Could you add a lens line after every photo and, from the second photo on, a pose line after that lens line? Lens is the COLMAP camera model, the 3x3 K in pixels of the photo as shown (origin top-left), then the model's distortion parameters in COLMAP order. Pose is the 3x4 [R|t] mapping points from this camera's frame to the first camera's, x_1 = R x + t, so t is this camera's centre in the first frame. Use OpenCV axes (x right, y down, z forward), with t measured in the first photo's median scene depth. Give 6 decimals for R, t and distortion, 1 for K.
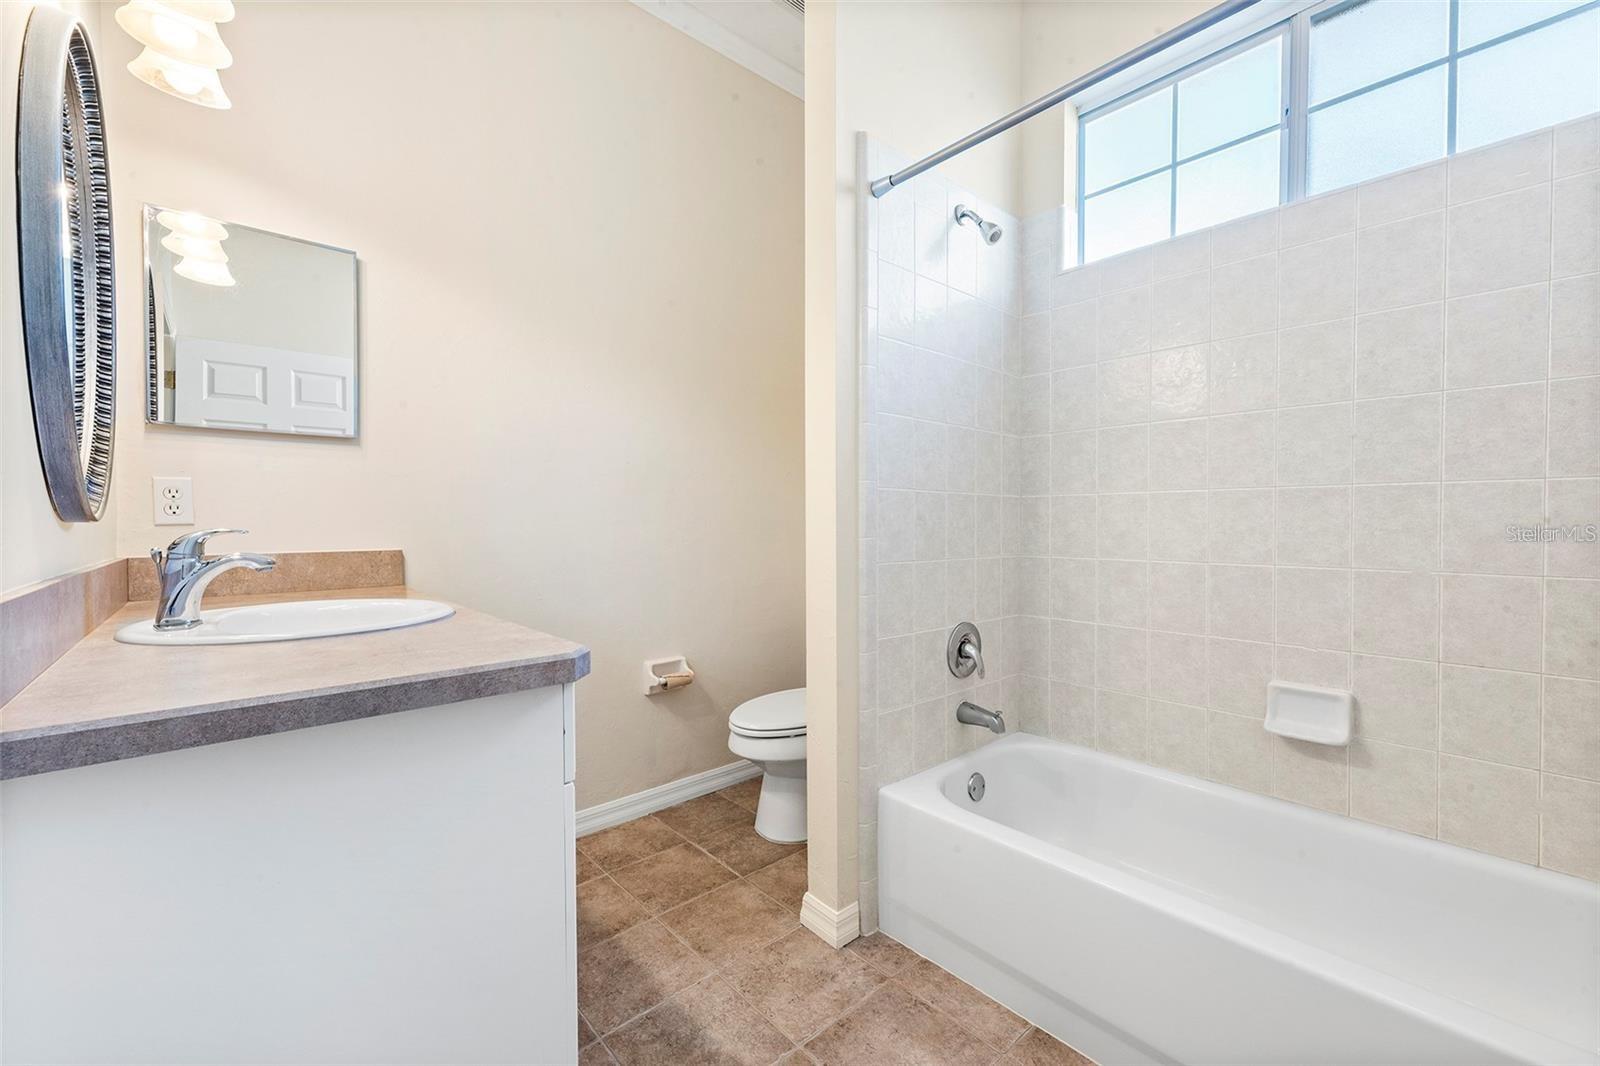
lens RADIAL K [[653.1, 0, 801.0], [0, 653.1, 536.5], [0, 0, 1]] dist [0.000874, -0.000581]
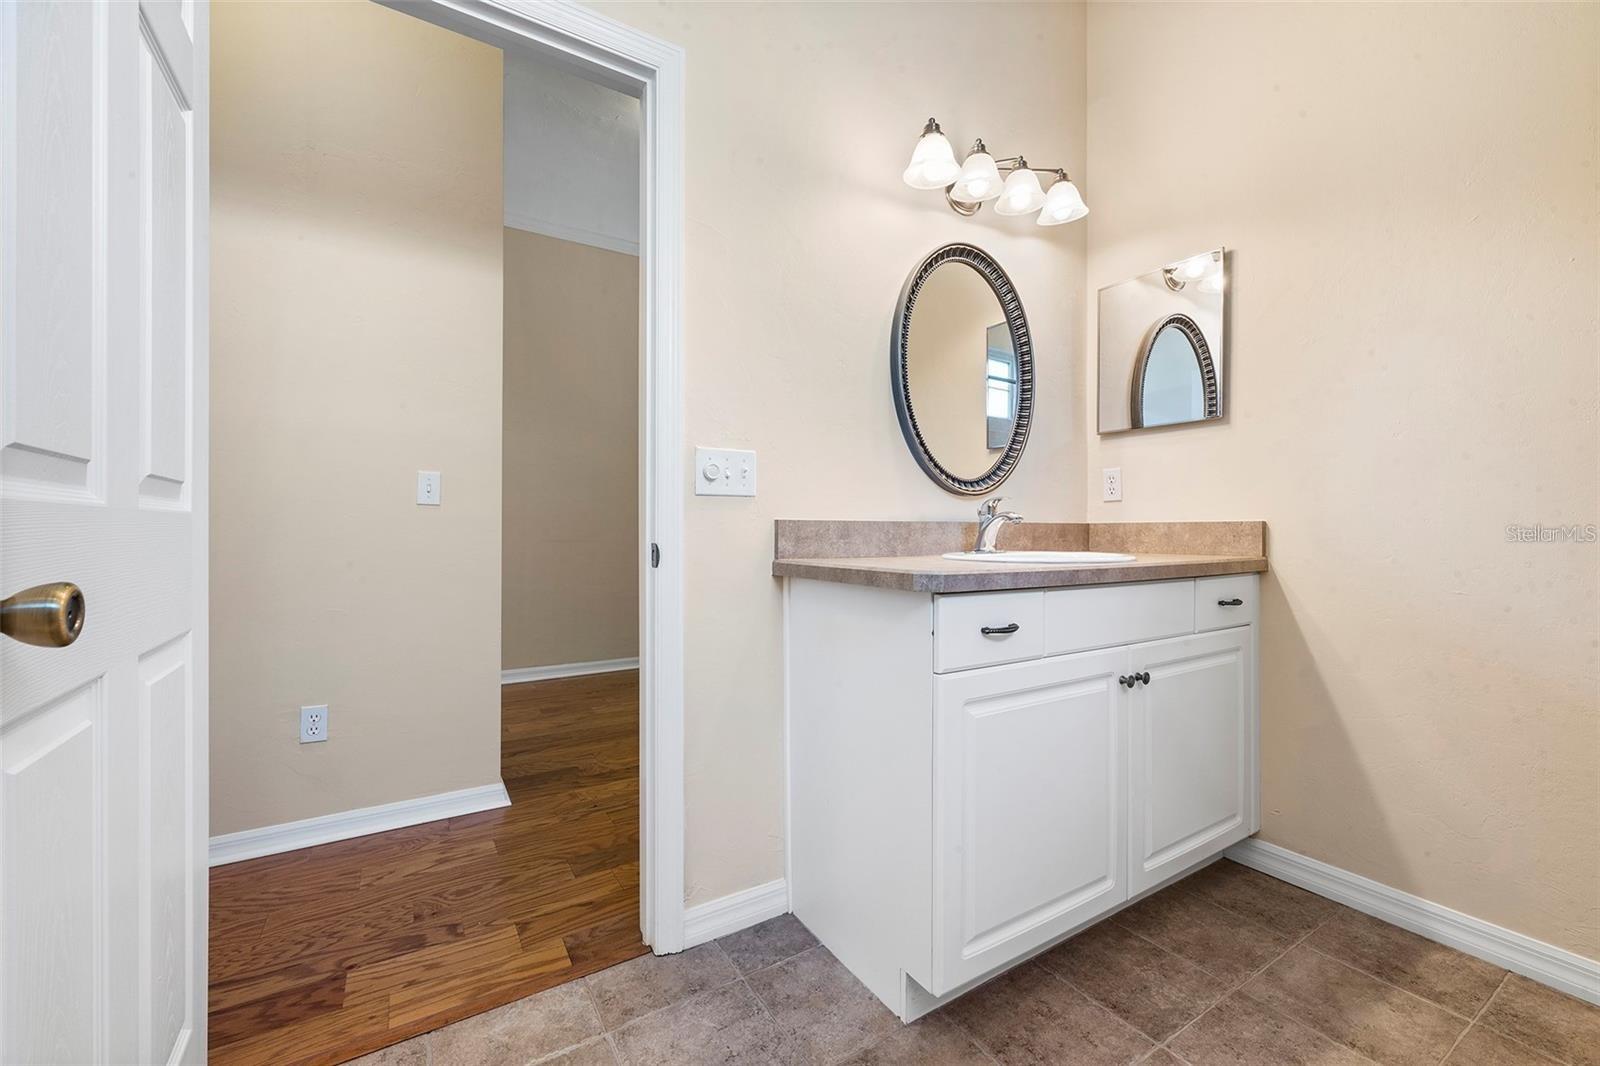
lens RADIAL K [[653.1, 0, 801.6], [0, 653.1, 531.4], [0, 0, 1]] dist [0.000874, -0.000581]
pose [[-0.177740, 0.002320, -0.984075, 0.543023], [-0.022236, 0.999732, 0.006373, 0.050012], [0.983826, 0.023014, -0.177641, 0.533022]]
